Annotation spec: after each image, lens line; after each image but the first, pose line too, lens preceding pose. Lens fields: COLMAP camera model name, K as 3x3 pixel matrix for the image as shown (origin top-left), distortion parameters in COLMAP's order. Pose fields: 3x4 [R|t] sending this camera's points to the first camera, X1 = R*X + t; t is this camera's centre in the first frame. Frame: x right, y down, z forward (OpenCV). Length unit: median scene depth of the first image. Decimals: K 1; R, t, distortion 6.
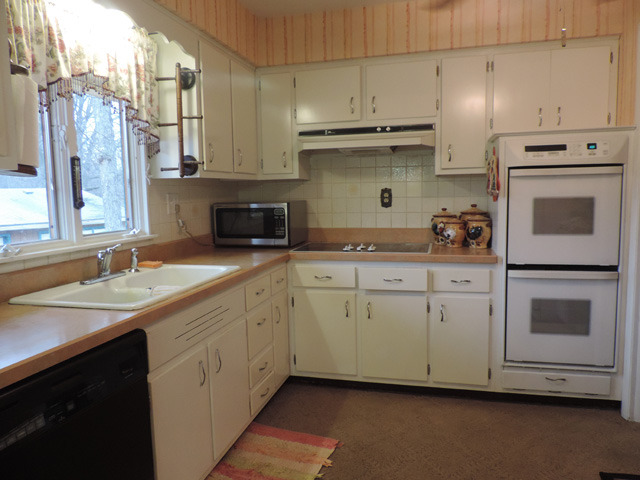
lens RADIAL K [[466.7, 0, 320.1], [0, 466.7, 240.2], [0, 0, 1]] dist [0.002738, 0.004304]
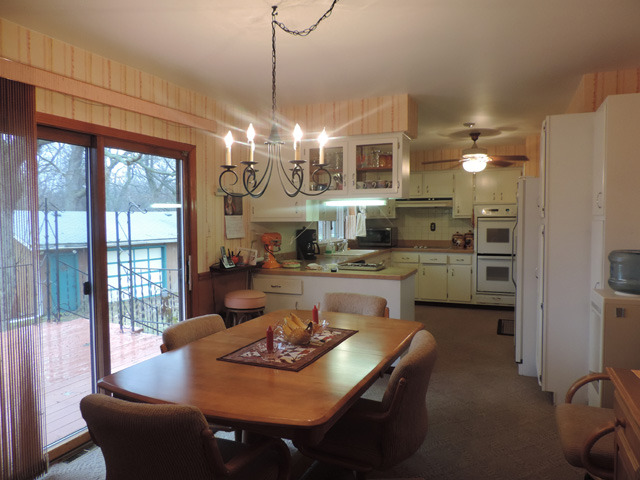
lens RADIAL K [[466.7, 0, 320.4], [0, 466.7, 239.6], [0, 0, 1]] dist [0.002738, 0.004304]
pose [[0.989663, 0.021177, -0.141841, -0.095656], [-0.027915, 0.998566, -0.045686, 0.109869], [0.140670, 0.049174, 0.988835, -1.609794]]
